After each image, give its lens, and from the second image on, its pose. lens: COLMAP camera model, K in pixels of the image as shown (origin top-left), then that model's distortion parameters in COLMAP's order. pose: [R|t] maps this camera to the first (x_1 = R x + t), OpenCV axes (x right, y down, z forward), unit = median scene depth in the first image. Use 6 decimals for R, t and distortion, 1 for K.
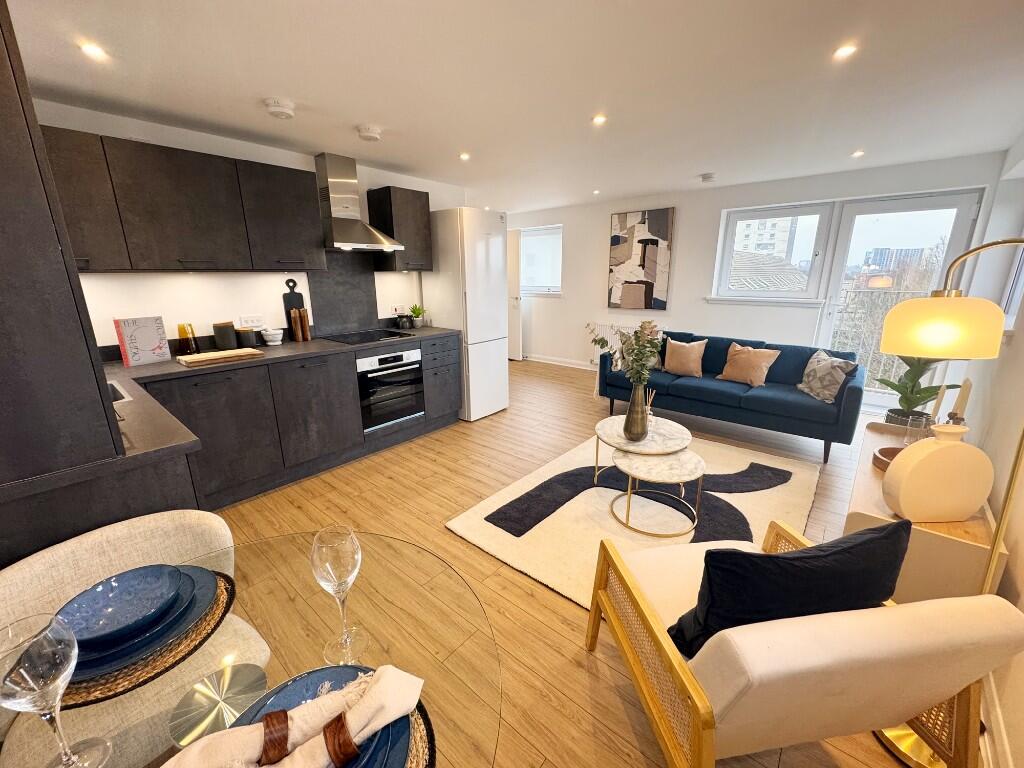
lens RADIAL K [[406.6, 0, 510.9], [0, 406.6, 382.4], [0, 0, 1]] dist [-0.001708, -0.000270]
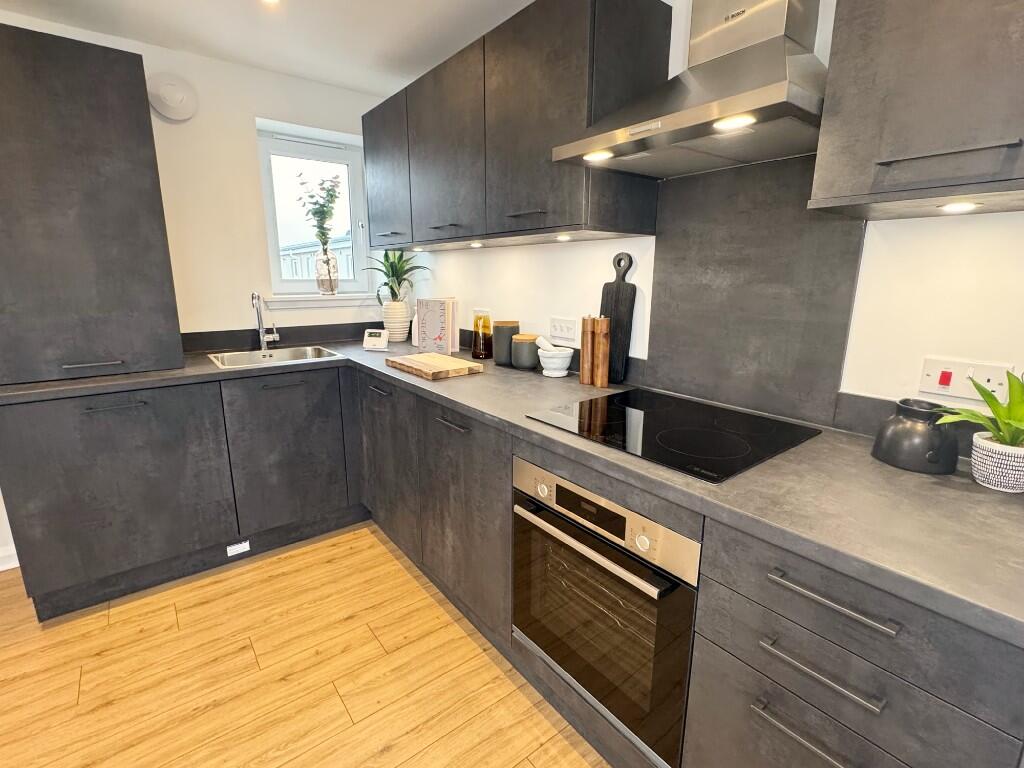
lens RADIAL K [[481.0, 0, 508.8], [0, 481.0, 381.8], [0, 0, 1]] dist [-0.003915, -0.000165]
pose [[-0.202261, 0.222243, -0.953781, 0.037299], [-0.254702, 0.928458, 0.270356, -0.221797], [0.945630, 0.297613, -0.131185, 0.945700]]
